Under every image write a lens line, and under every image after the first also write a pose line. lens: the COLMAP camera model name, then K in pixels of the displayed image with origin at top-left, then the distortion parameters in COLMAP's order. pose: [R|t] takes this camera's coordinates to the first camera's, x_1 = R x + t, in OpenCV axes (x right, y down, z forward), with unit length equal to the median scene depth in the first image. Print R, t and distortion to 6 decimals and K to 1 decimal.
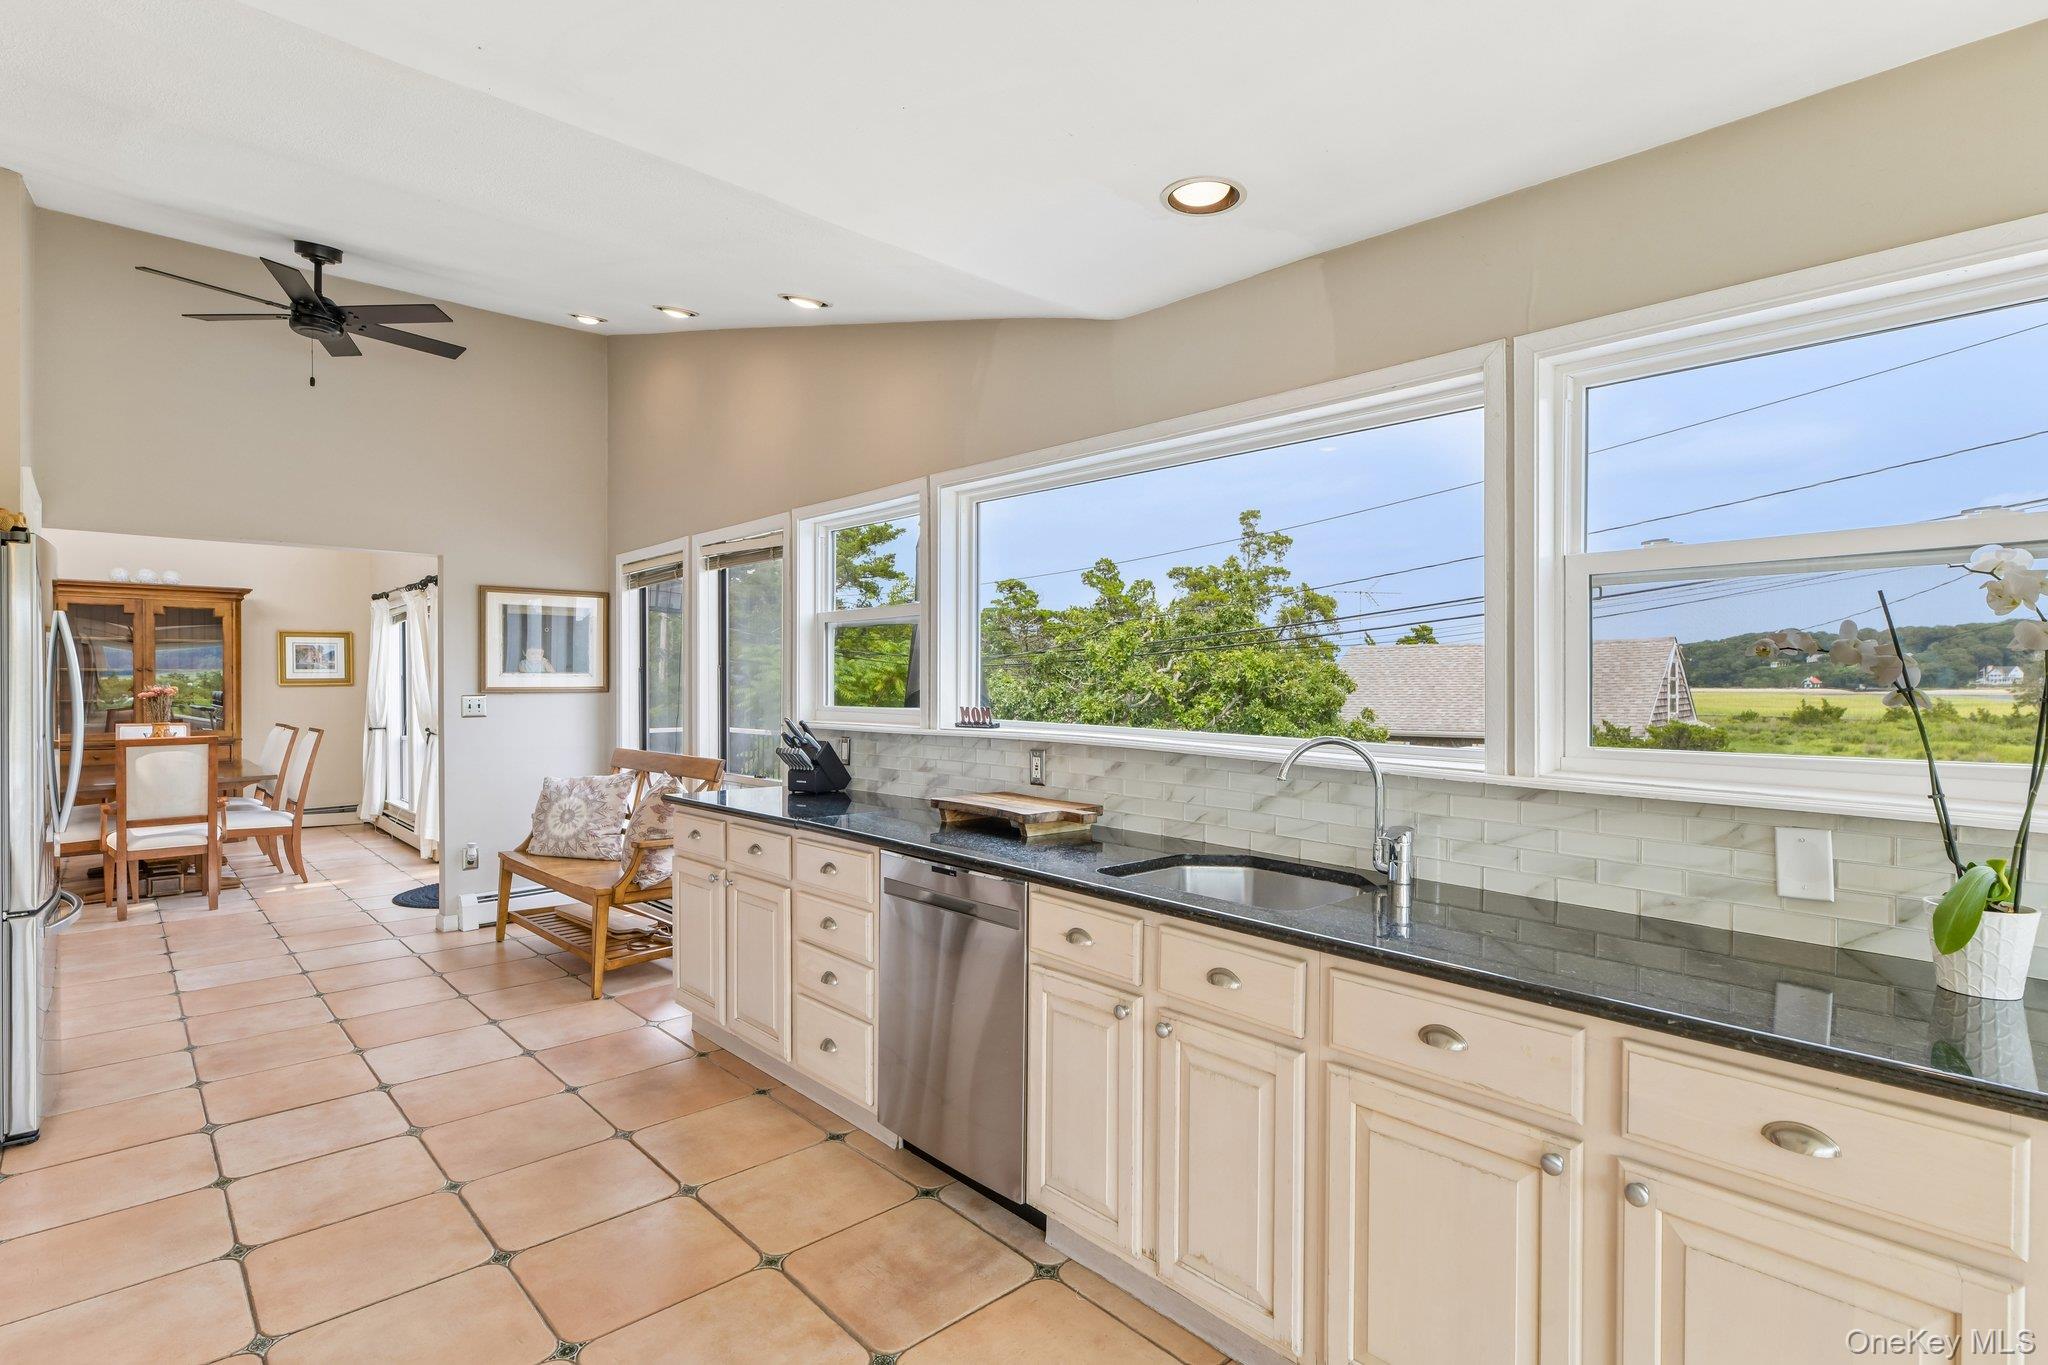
lens RADIAL K [[973.0, 0, 1023.0], [0, 973.0, 697.3], [0, 0, 1]] dist [0.003462, -0.002687]
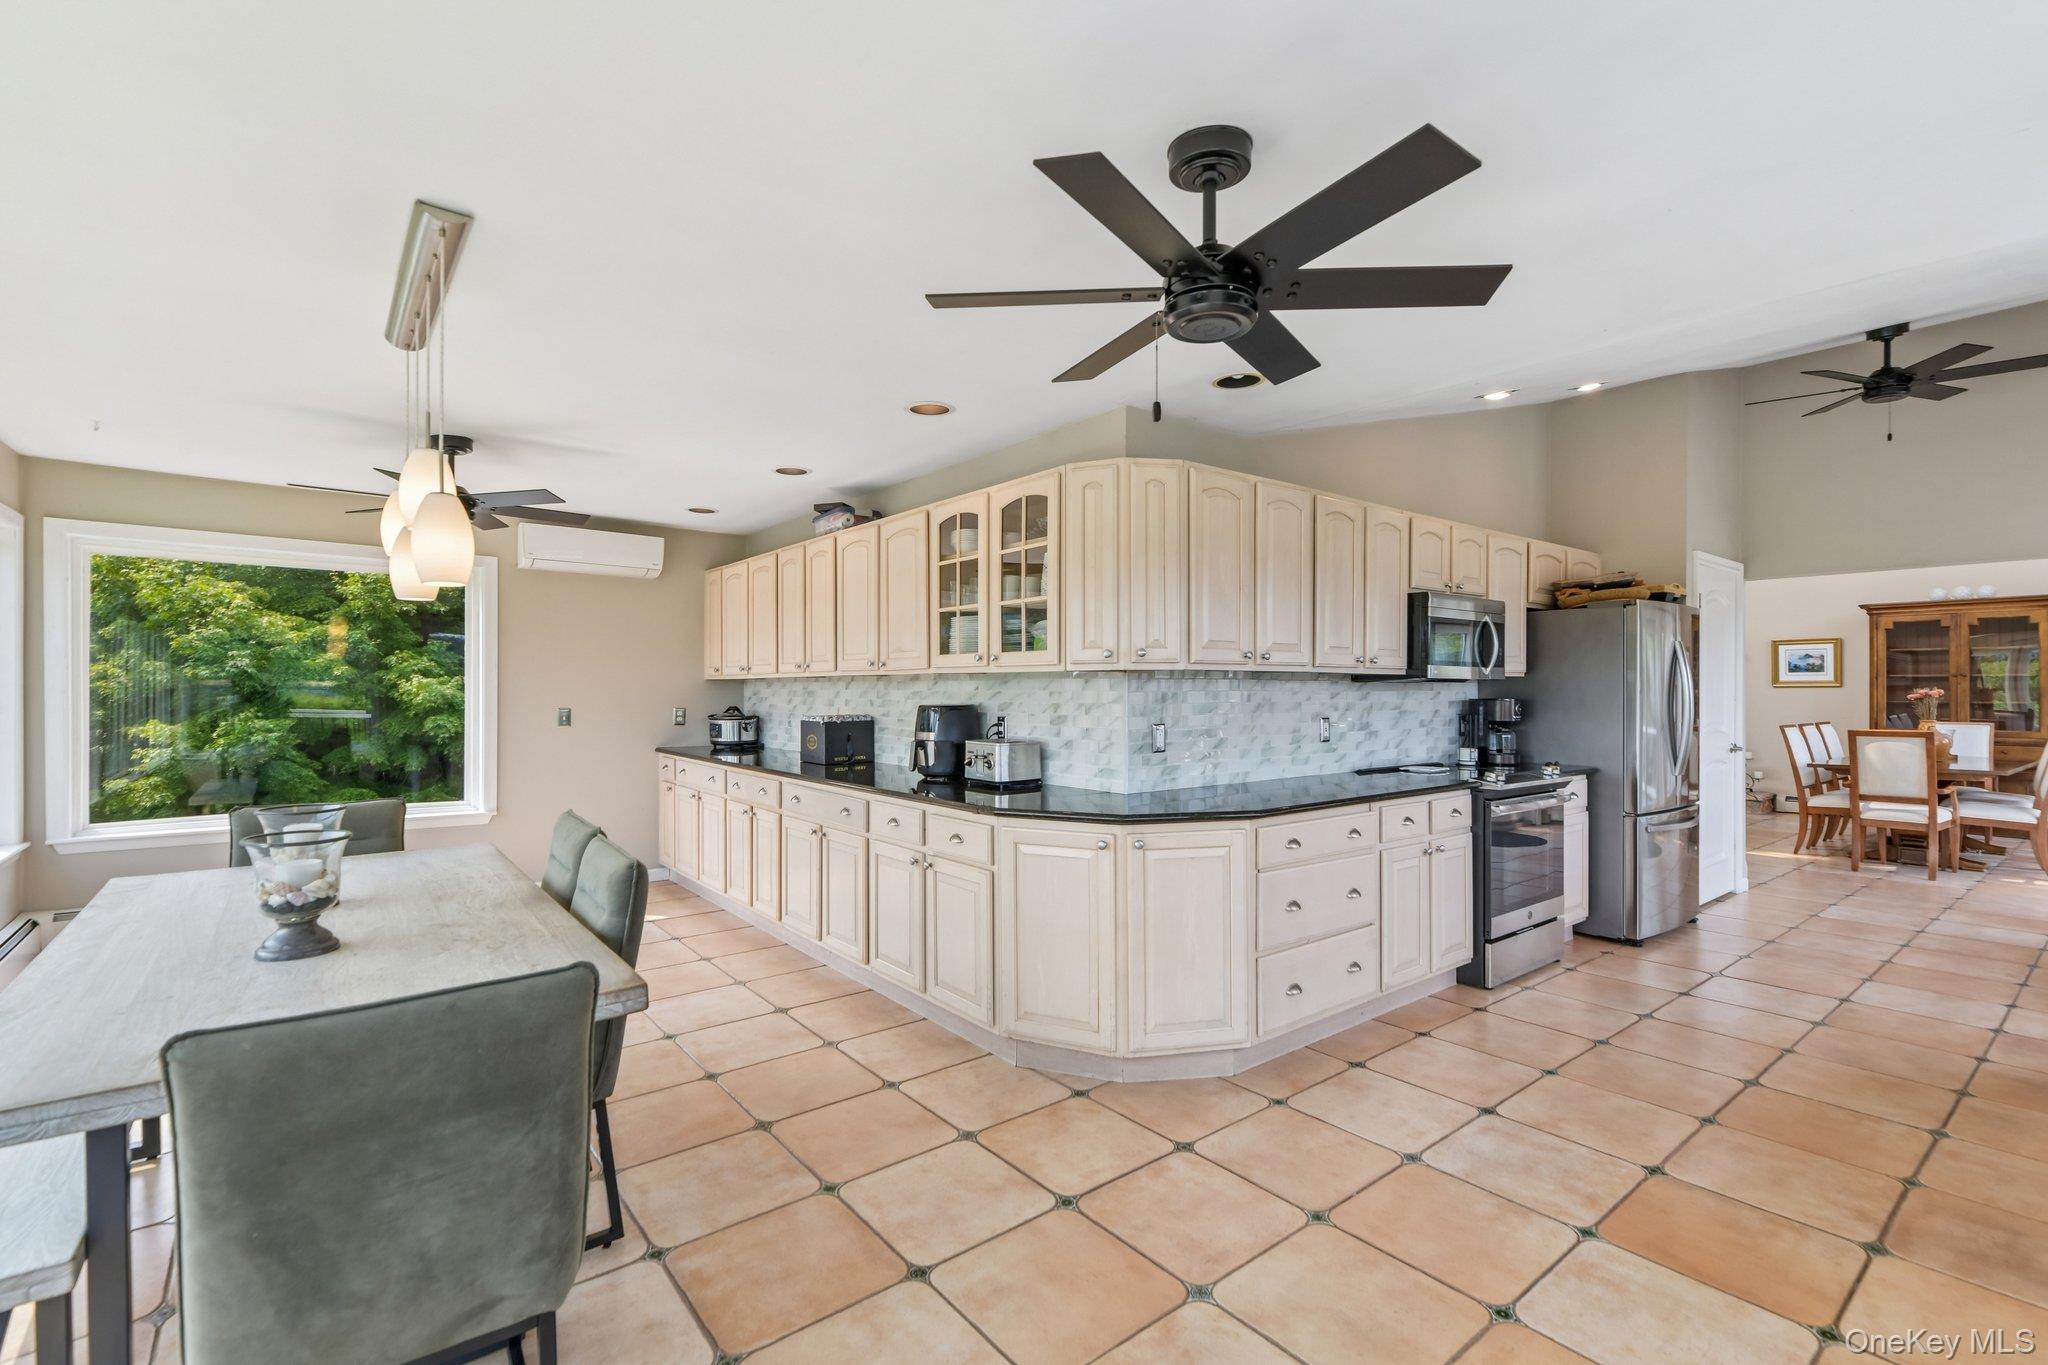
lens RADIAL K [[926.0, 0, 1020.1], [0, 926.0, 688.6], [0, 0, 1]] dist [0.000113, -0.000170]
pose [[-0.099343, -0.009286, -0.995010, 0.380956], [-0.006991, 0.999938, -0.008634, 0.005405], [0.995029, 0.006098, -0.099401, 0.023870]]
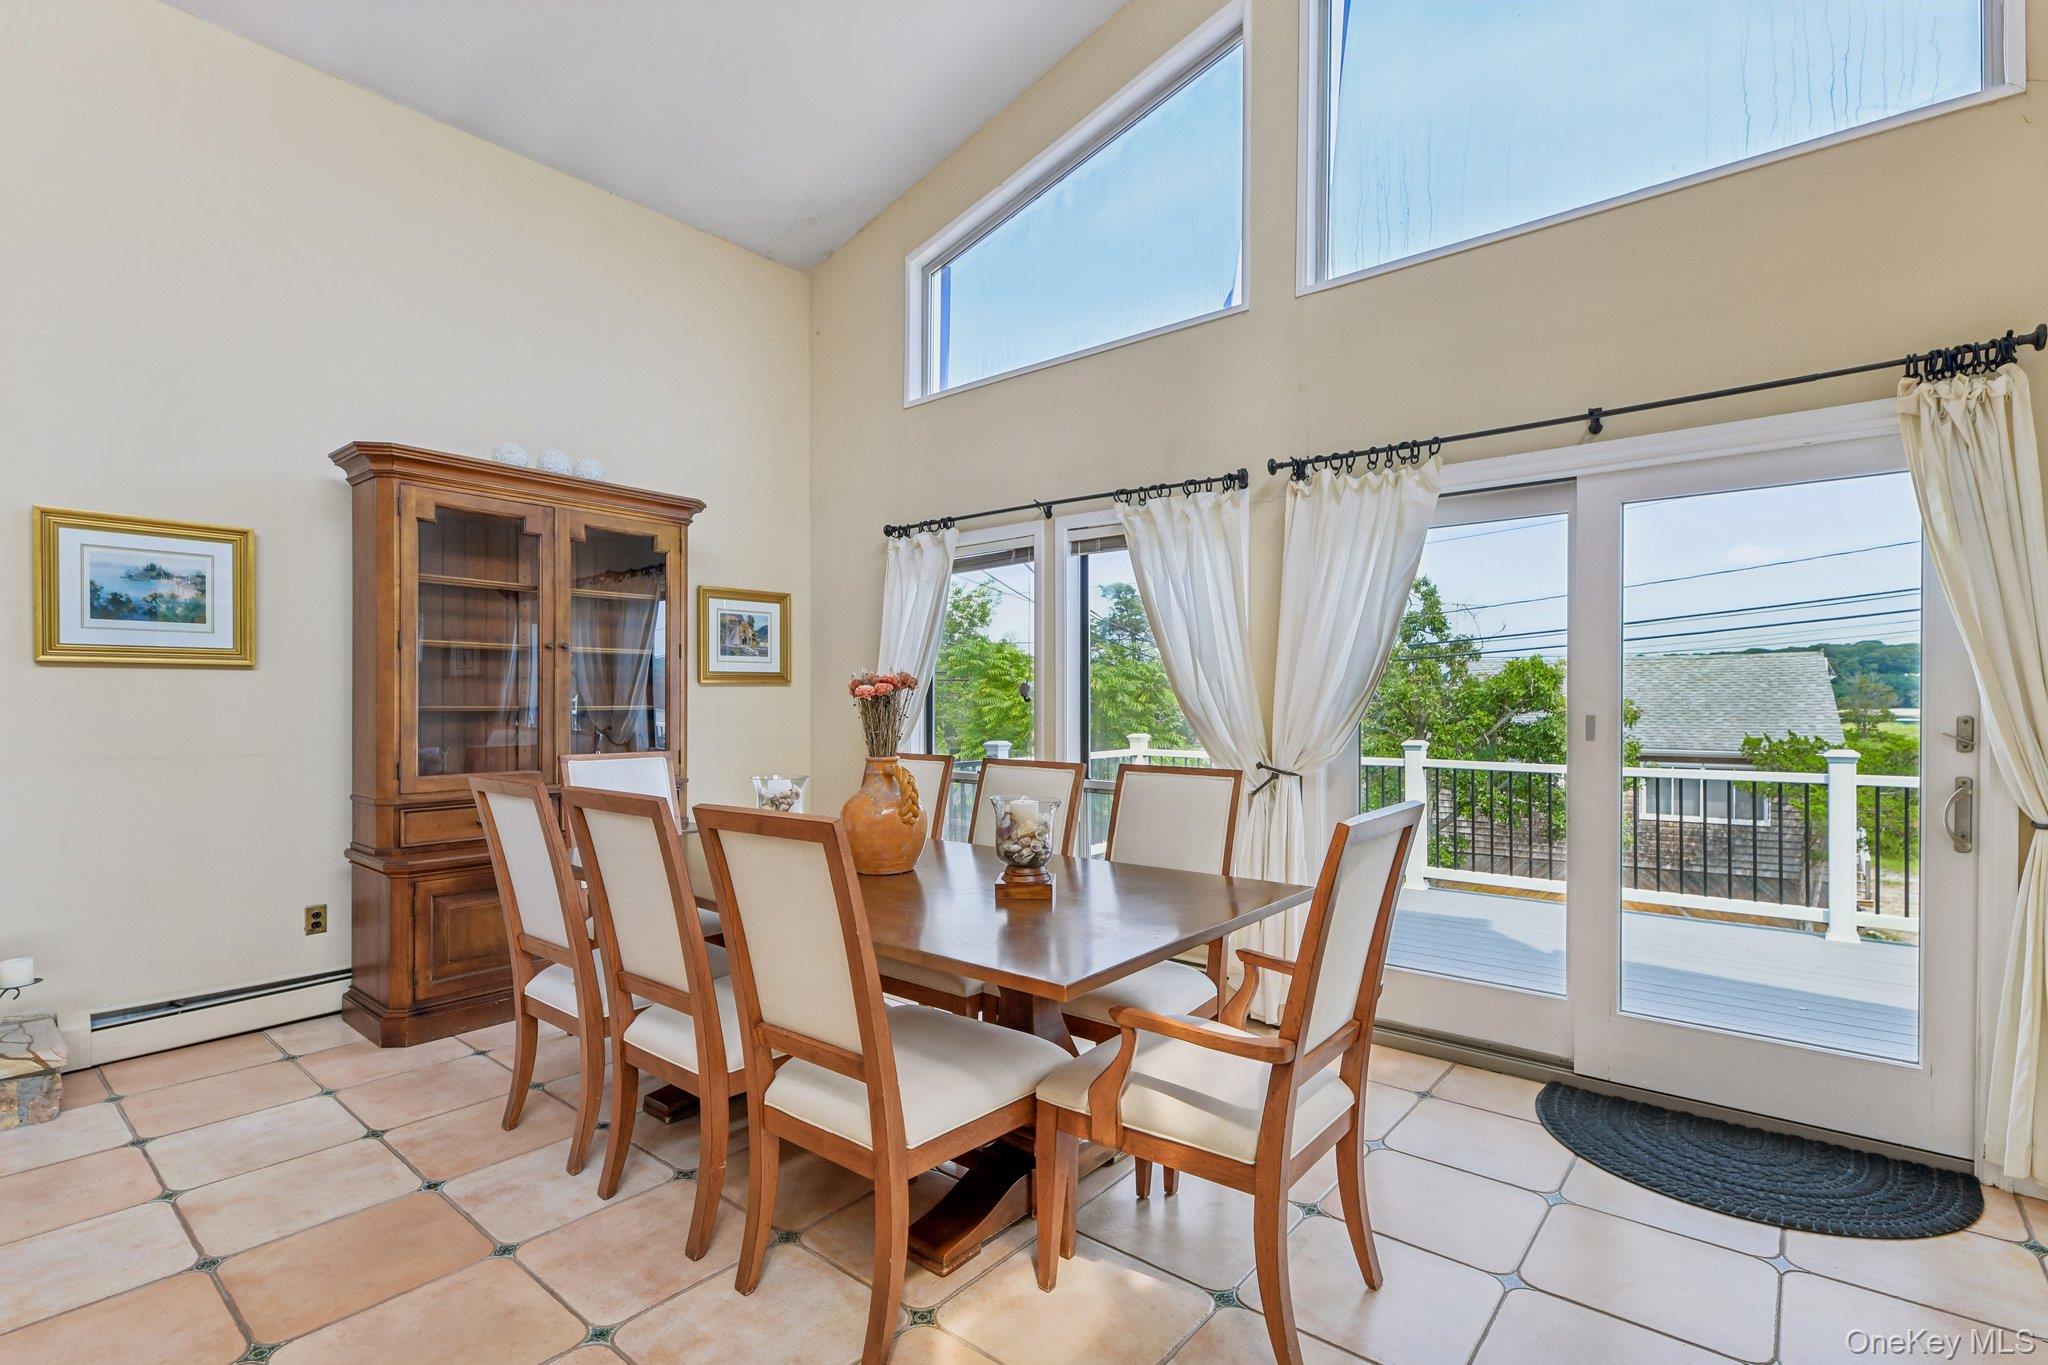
lens RADIAL K [[973.0, 0, 1013.7], [0, 973.0, 708.5], [0, 0, 1]] dist [0.003462, -0.002687]
pose [[0.993428, -0.001065, 0.114456, -0.987331], [0.001085, 0.999999, -0.000107, 0.002328], [-0.114456, 0.000230, 0.993428, 0.650086]]
